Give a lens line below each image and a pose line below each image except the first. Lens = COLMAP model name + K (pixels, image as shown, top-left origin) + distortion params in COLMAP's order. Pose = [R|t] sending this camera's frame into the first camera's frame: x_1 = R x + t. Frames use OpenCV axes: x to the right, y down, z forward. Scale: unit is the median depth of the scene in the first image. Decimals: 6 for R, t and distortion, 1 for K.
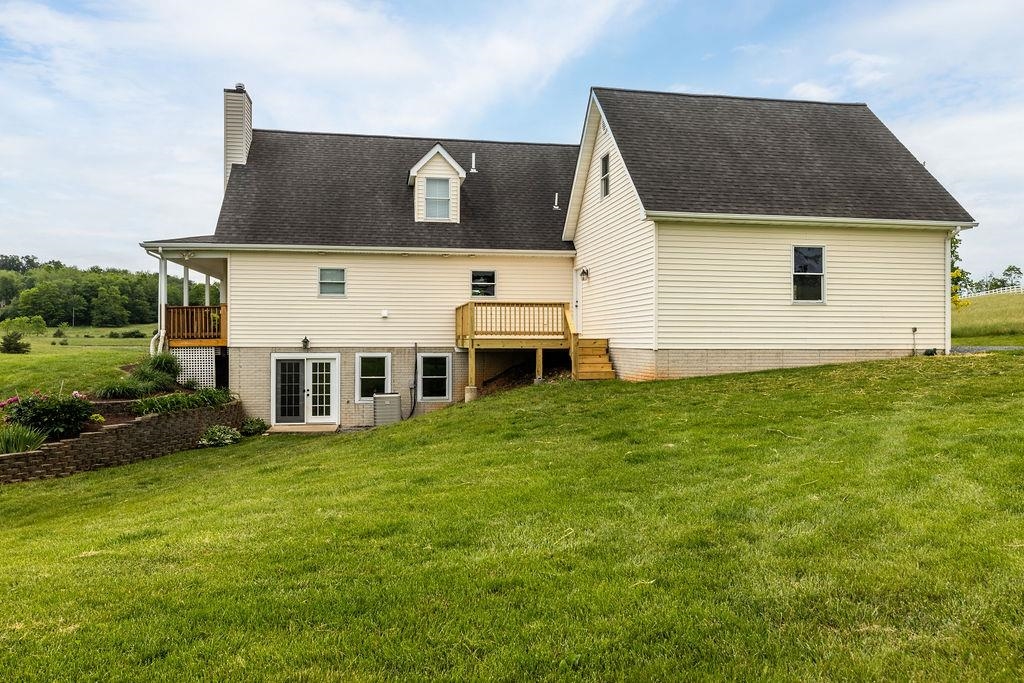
lens RADIAL K [[755.4, 0, 511.3], [0, 755.4, 340.2], [0, 0, 1]] dist [-0.002618, -0.000097]
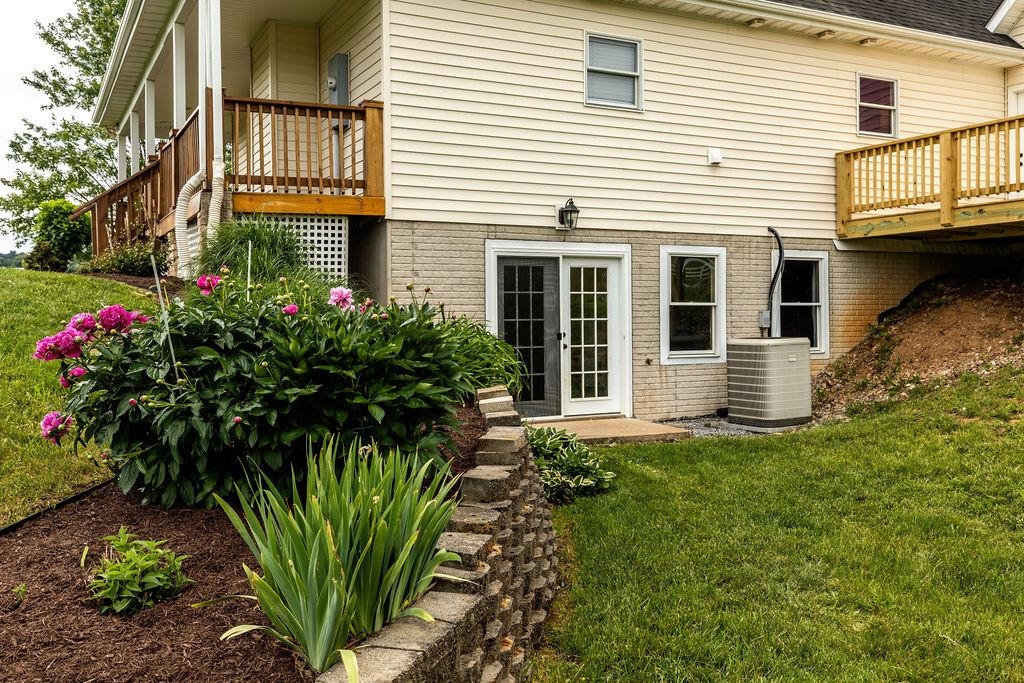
lens RADIAL K [[929.9, 0, 511.9], [0, 929.9, 340.5], [0, 0, 1]] dist [0.015919, 0.000000]
pose [[0.952279, -0.018804, 0.304649, -0.445303], [0.015505, 0.999792, 0.013244, 0.061779], [-0.304835, -0.007889, 0.952373, 0.531342]]
